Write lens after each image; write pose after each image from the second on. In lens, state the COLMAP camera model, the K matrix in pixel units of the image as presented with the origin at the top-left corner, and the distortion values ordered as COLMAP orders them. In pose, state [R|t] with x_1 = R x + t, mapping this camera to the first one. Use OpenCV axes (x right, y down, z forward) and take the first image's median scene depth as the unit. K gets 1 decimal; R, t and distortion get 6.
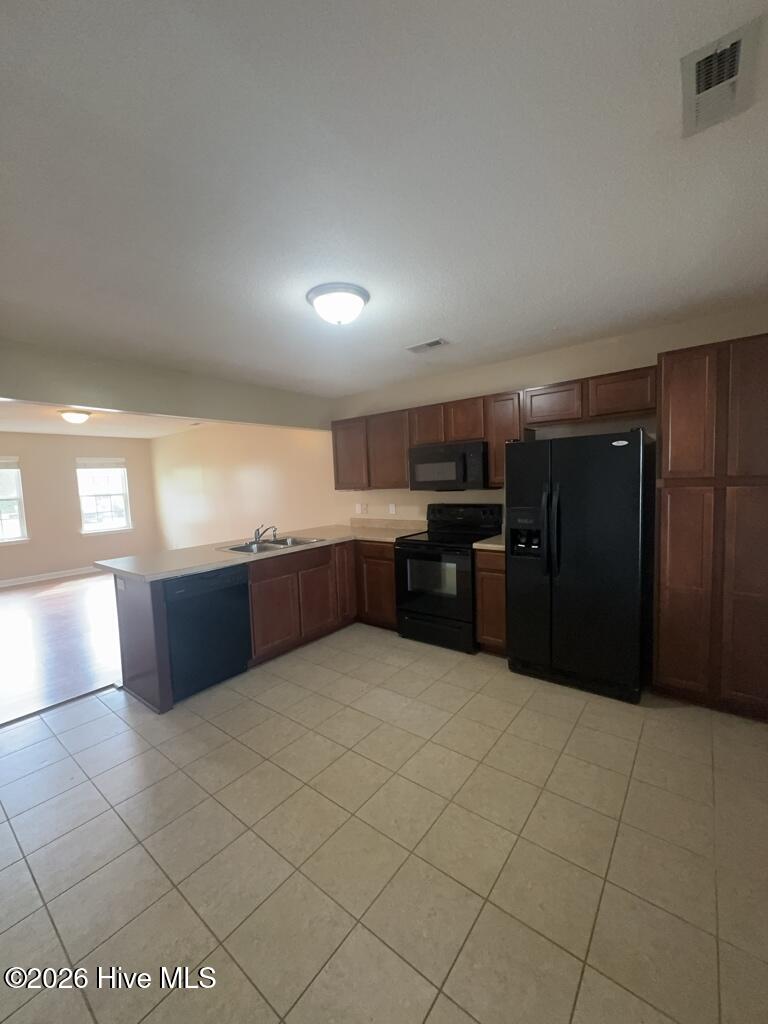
lens RADIAL K [[408.4, 0, 387.0], [0, 408.4, 515.2], [0, 0, 1]] dist [-0.000458, 0.000187]
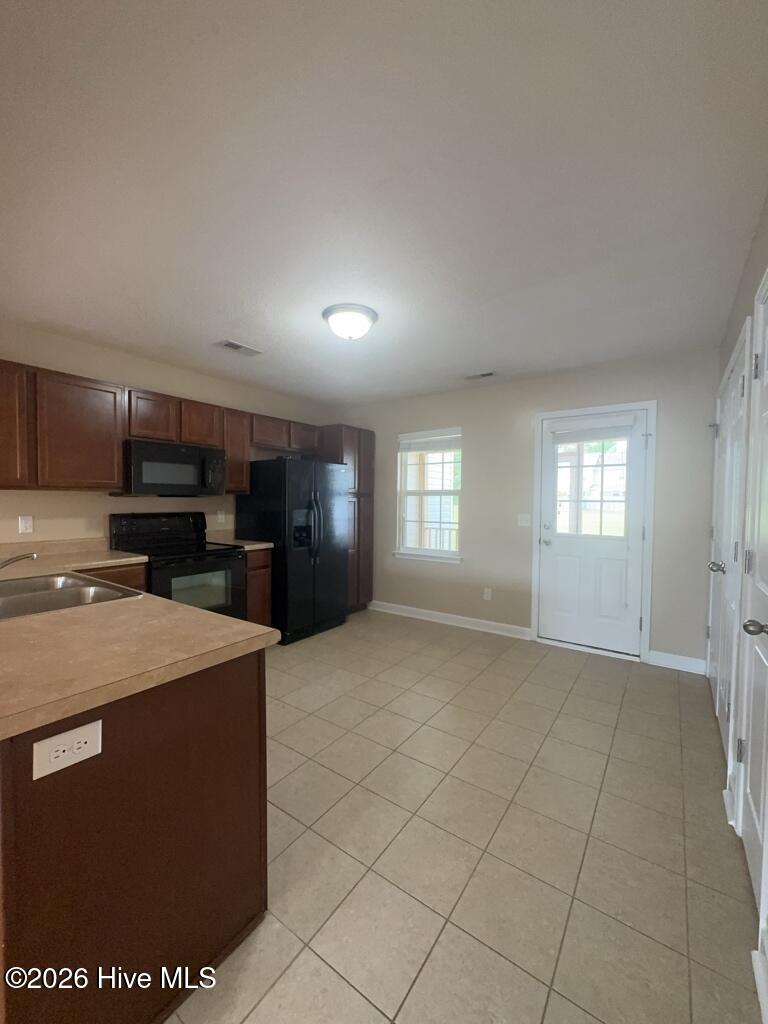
lens RADIAL K [[408.4, 0, 385.1], [0, 408.4, 511.7], [0, 0, 1]] dist [-0.000458, 0.000187]
pose [[-0.048636, 0.007409, 0.998789, -0.734247], [0.075745, 0.997120, -0.003708, 0.010195], [-0.995940, 0.075473, -0.049057, 0.584694]]
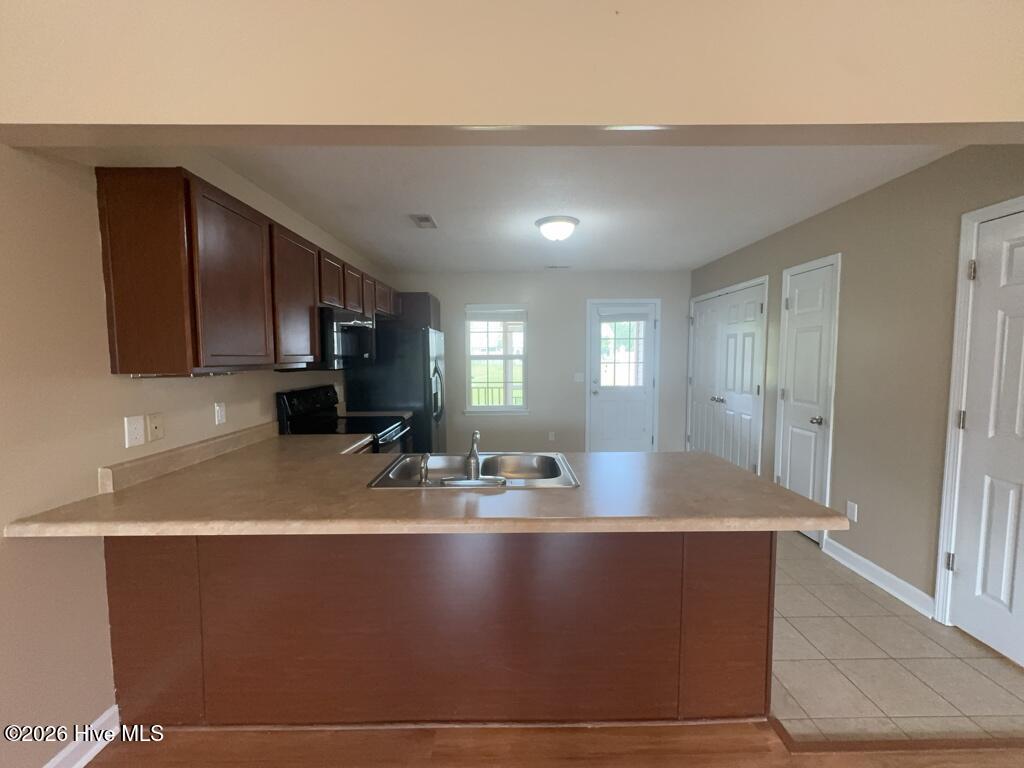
lens RADIAL K [[408.4, 0, 511.1], [0, 408.4, 382.1], [0, 0, 1]] dist [-0.000458, 0.000187]
pose [[-0.621294, -0.010620, 0.783505, -0.671860], [0.092541, 0.991916, 0.086826, -0.071298], [-0.778094, 0.126451, -0.615289, 1.211909]]
